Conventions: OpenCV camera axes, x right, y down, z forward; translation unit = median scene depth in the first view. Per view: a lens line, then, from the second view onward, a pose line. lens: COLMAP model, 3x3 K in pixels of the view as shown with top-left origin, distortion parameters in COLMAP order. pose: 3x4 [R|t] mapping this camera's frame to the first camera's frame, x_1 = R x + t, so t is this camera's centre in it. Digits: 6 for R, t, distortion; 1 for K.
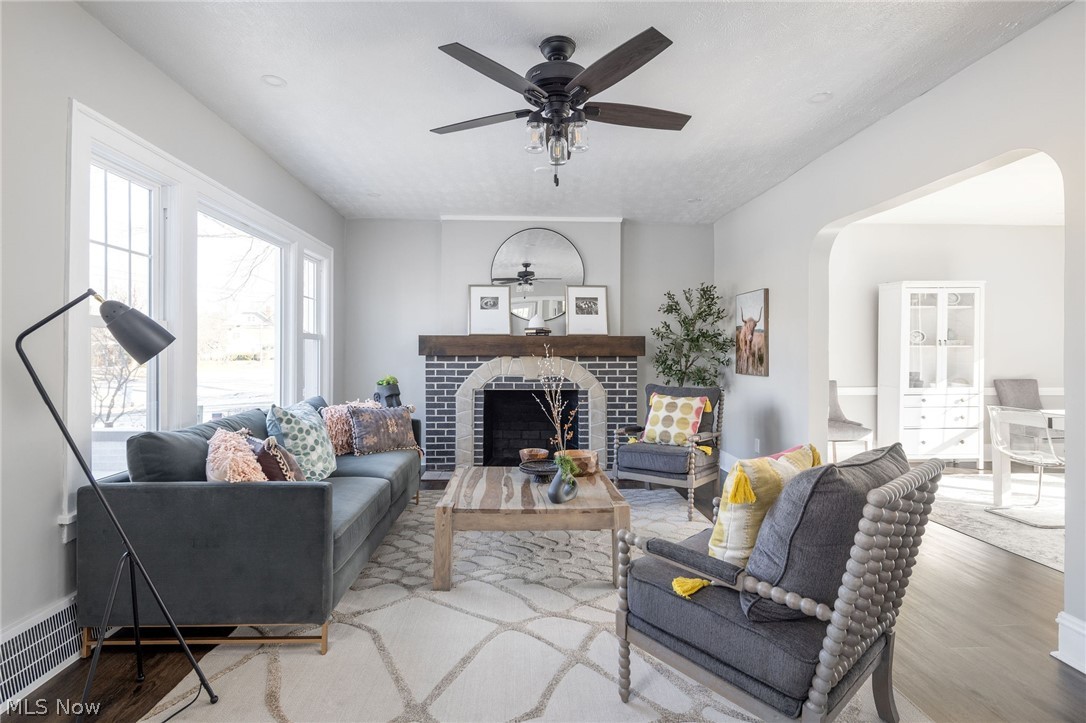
lens RADIAL K [[531.7, 0, 541.4], [0, 531.7, 359.7], [0, 0, 1]] dist [-0.002100, -0.001815]
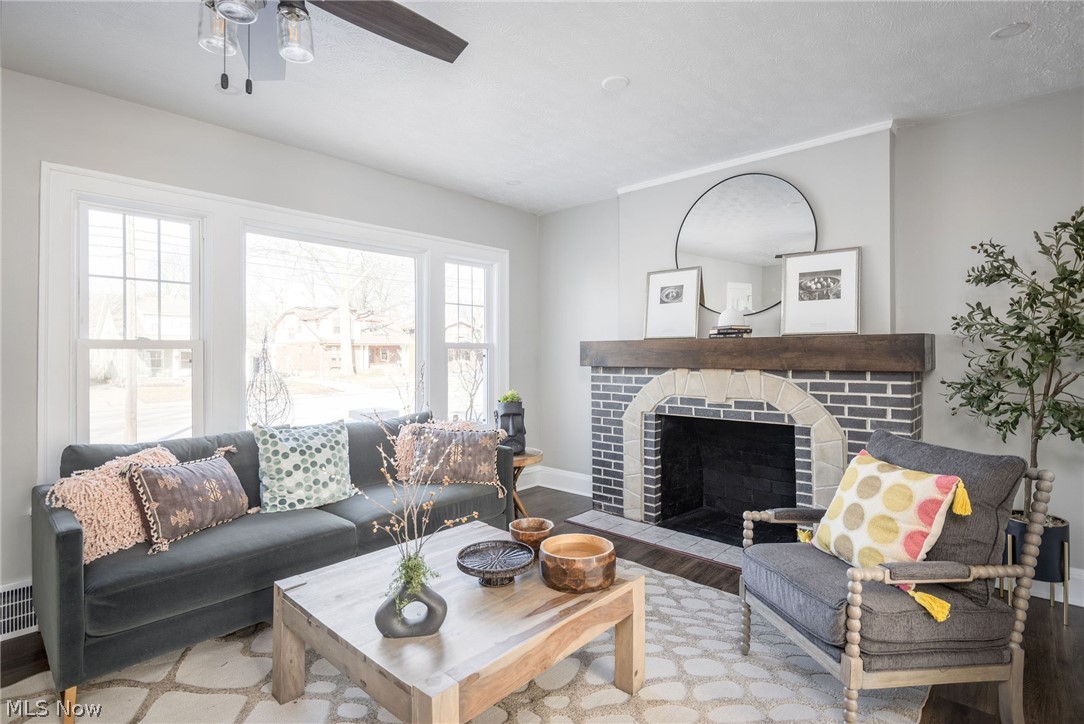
lens RADIAL K [[530.8, 0, 542.8], [0, 530.8, 355.9], [0, 0, 1]] dist [-0.002100, -0.001815]
pose [[0.706453, -0.002289, -0.707756, 0.298824], [-0.003106, 0.999975, -0.006334, -0.018004], [0.707753, 0.006673, 0.706428, 0.374419]]
